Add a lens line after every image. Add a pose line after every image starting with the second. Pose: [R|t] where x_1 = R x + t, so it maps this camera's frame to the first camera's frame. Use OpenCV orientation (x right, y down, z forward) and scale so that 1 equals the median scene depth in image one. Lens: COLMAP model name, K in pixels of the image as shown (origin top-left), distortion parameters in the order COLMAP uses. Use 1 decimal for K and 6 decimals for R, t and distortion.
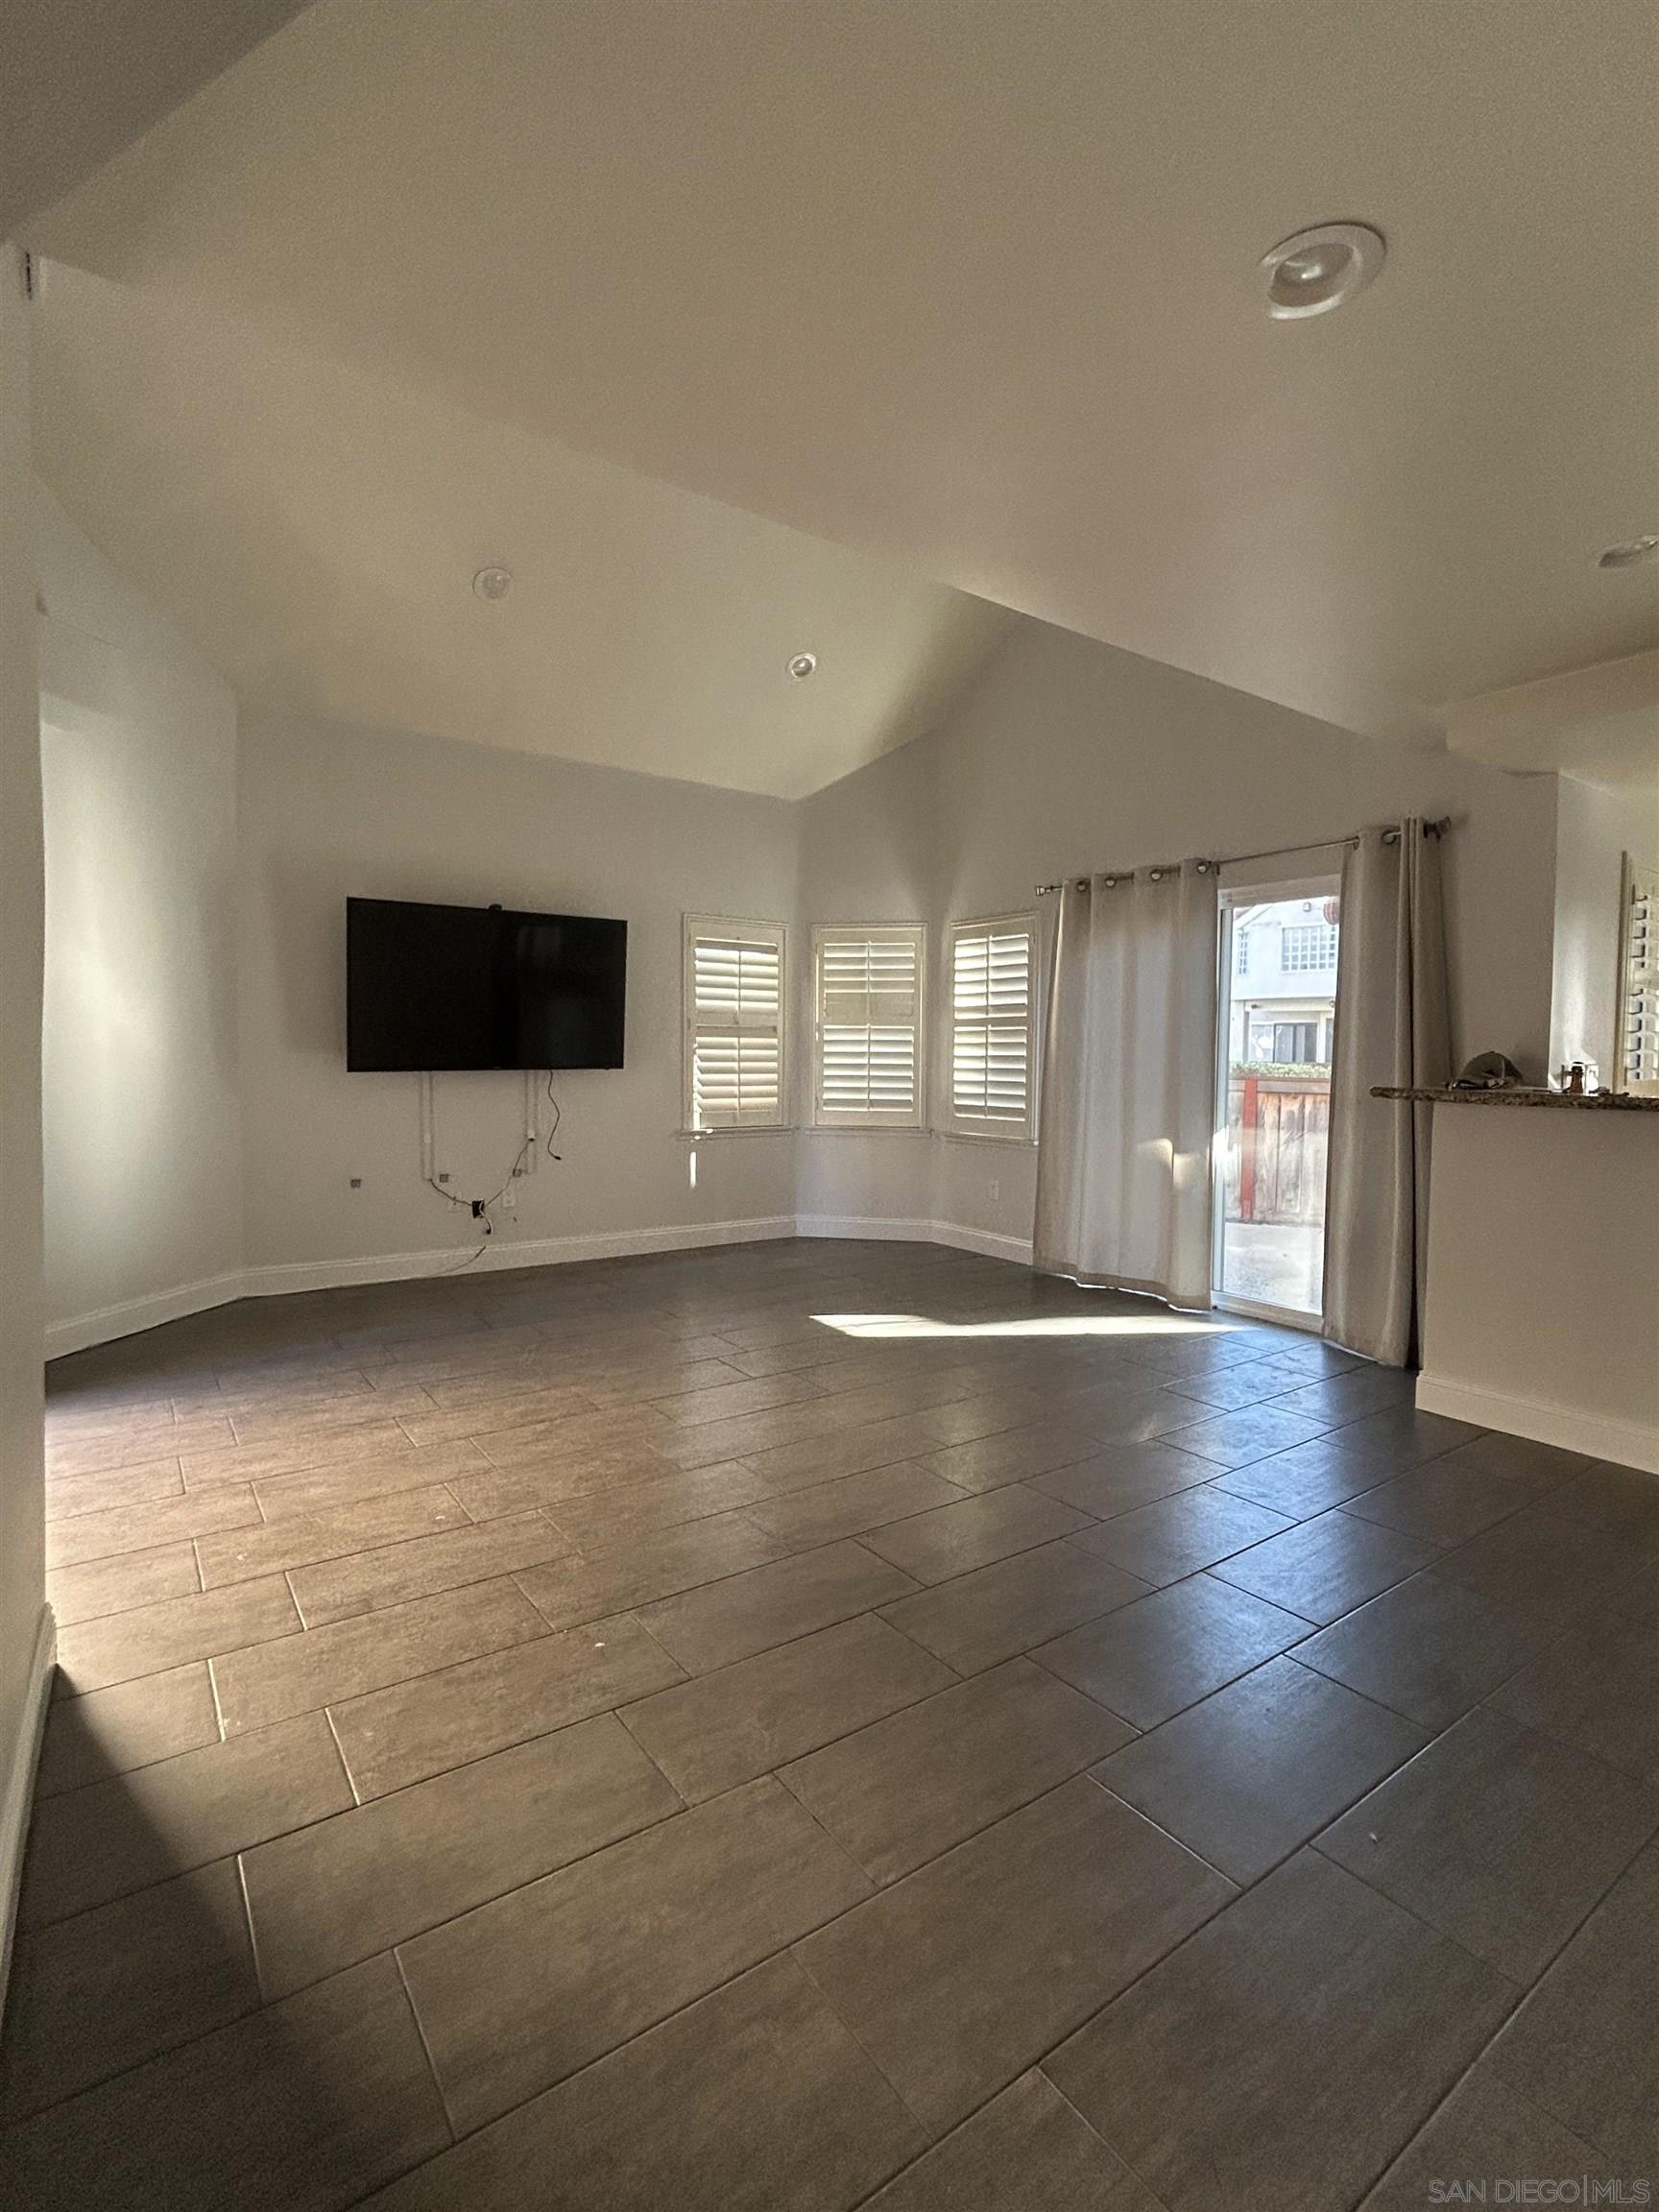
lens RADIAL K [[1023.3, 0, 840.6], [0, 1023.3, 1105.1], [0, 0, 1]] dist [-0.009655, 0.004881]
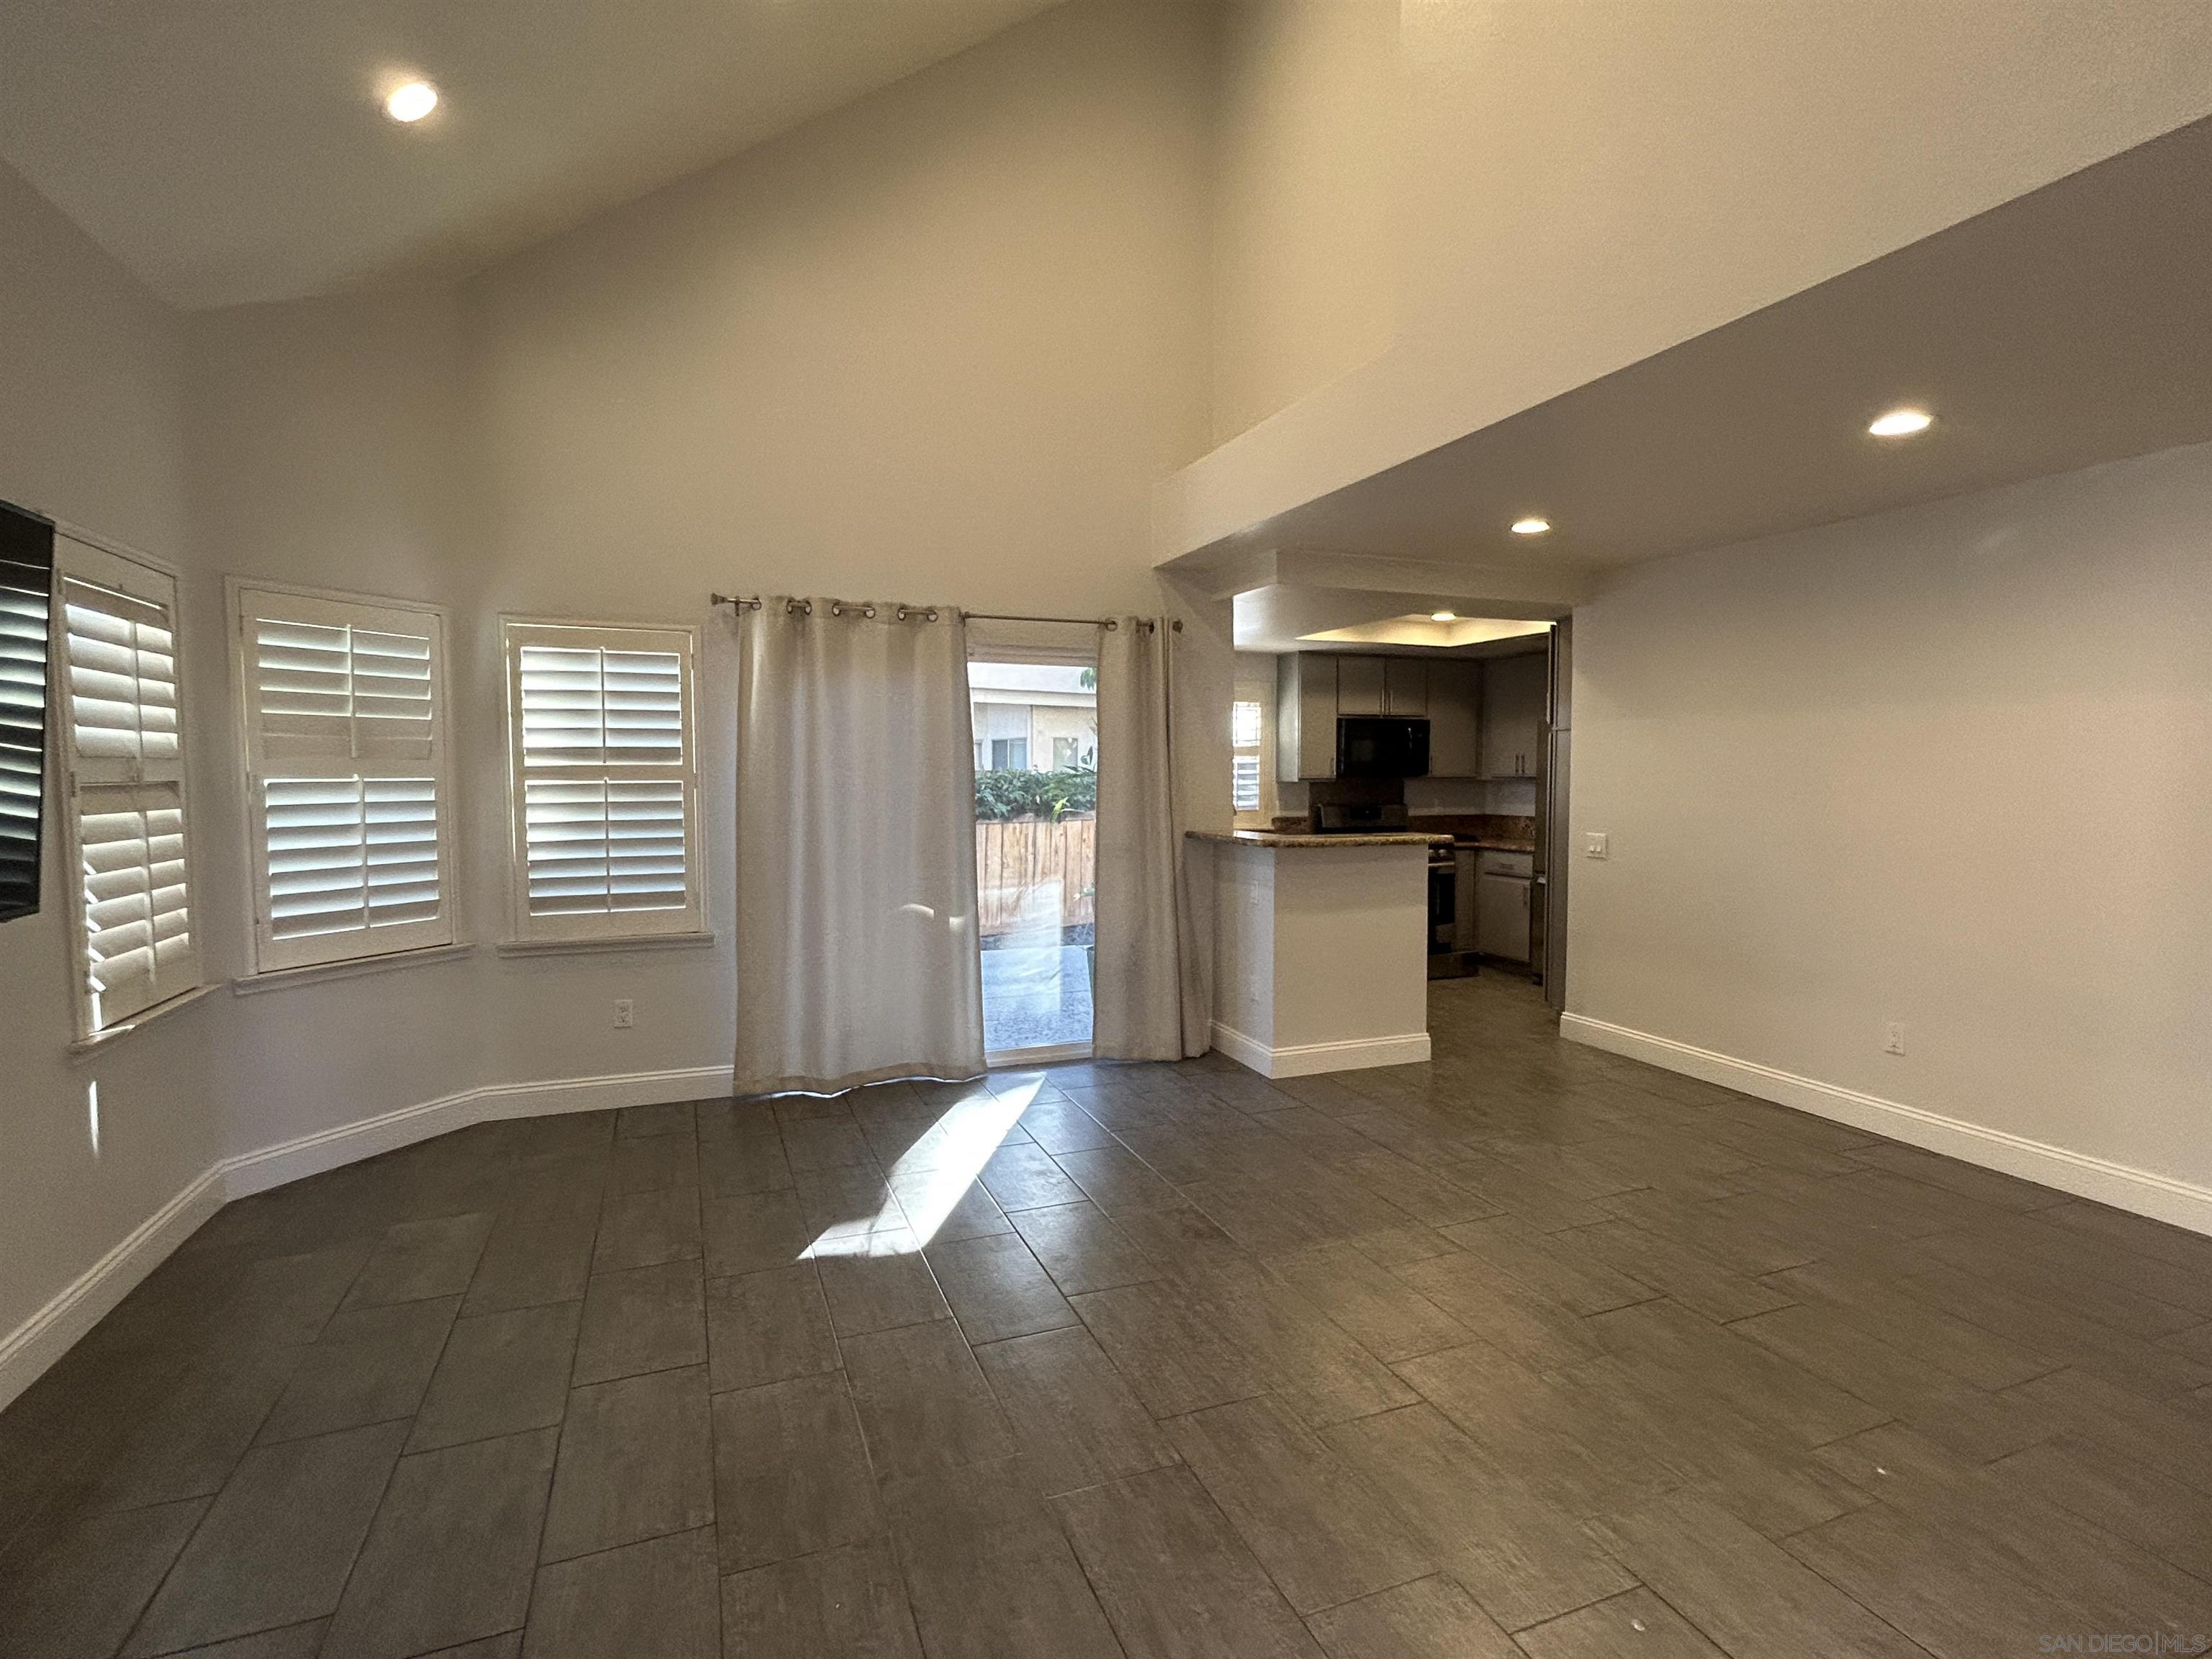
lens RADIAL K [[1078.1, 0, 1118.5], [0, 1078.1, 825.9], [0, 0, 1]] dist [0.002132, -0.000033]
pose [[0.240663, -0.060501, 0.968721, -0.522252], [0.050774, 0.997474, 0.049683, -0.069946], [-0.969280, 0.037229, 0.243127, 0.538034]]
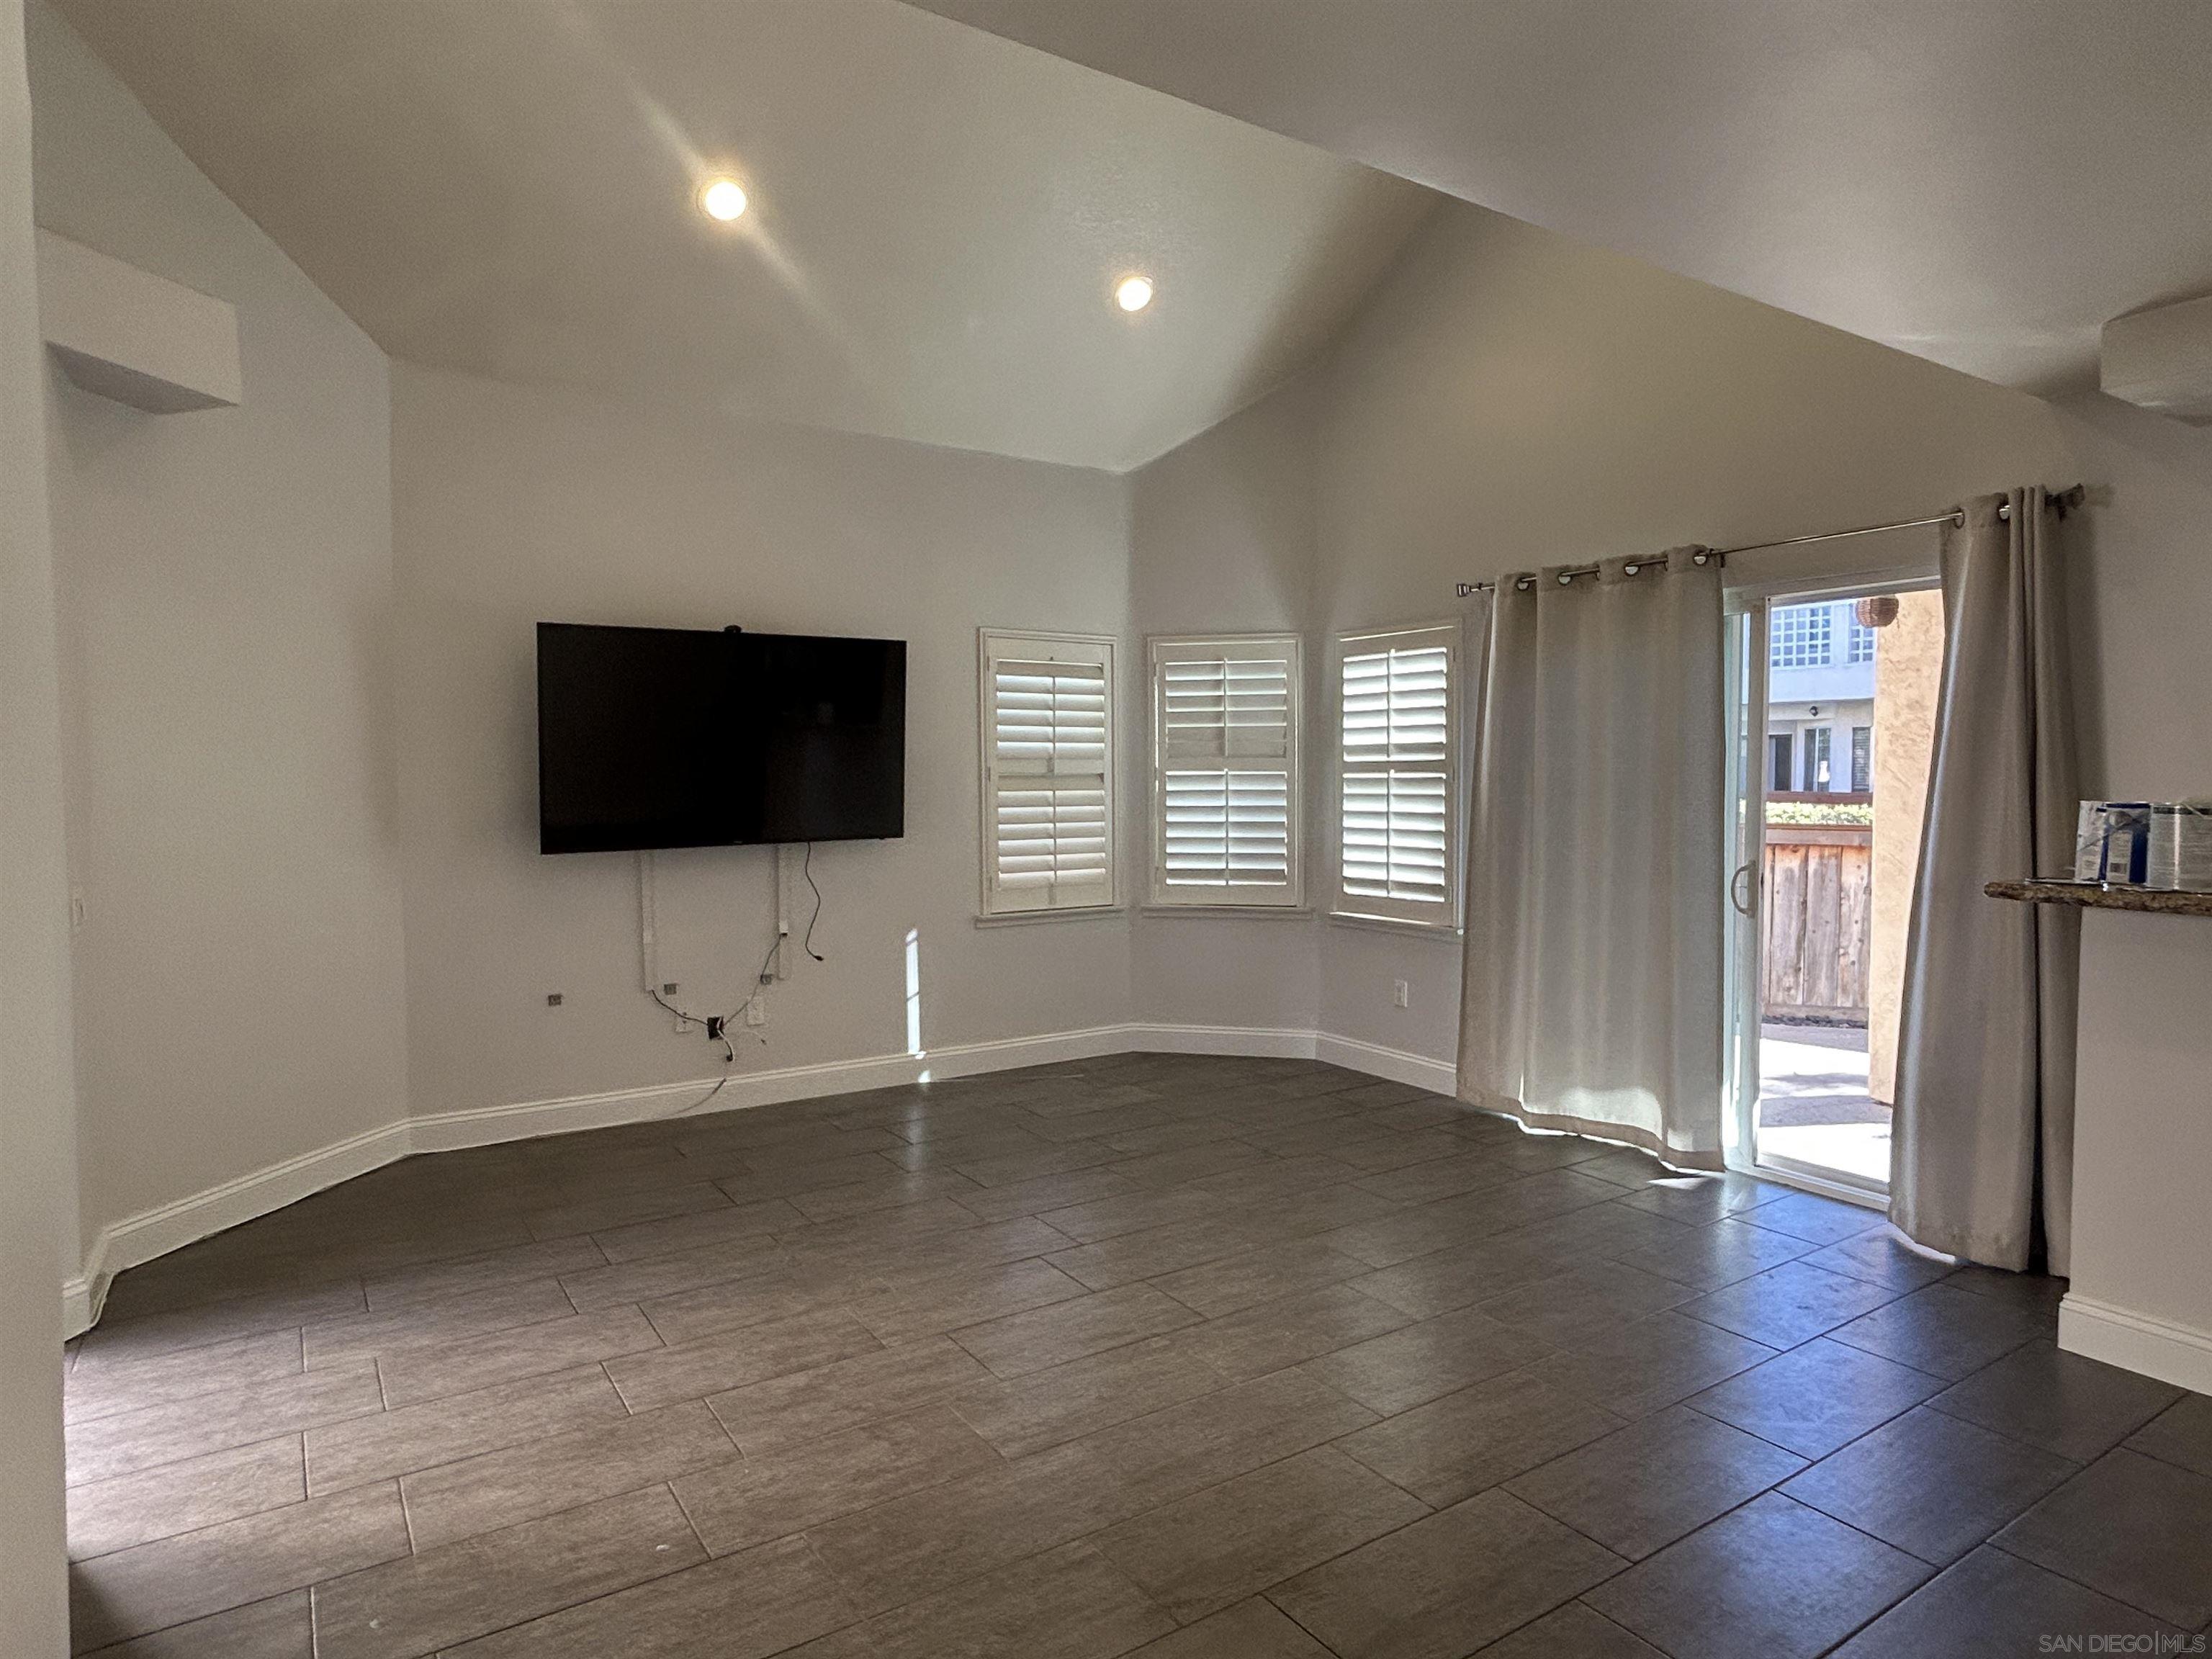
lens RADIAL K [[1276.1, 0, 1102.3], [0, 1276.1, 836.6], [0, 0, 1]] dist [-0.007947, 0.005280]
pose [[0.998775, -0.011707, -0.048067, -0.022106], [0.011673, 0.999931, -0.000975, -0.034863], [0.048075, 0.000413, 0.998844, 0.072205]]
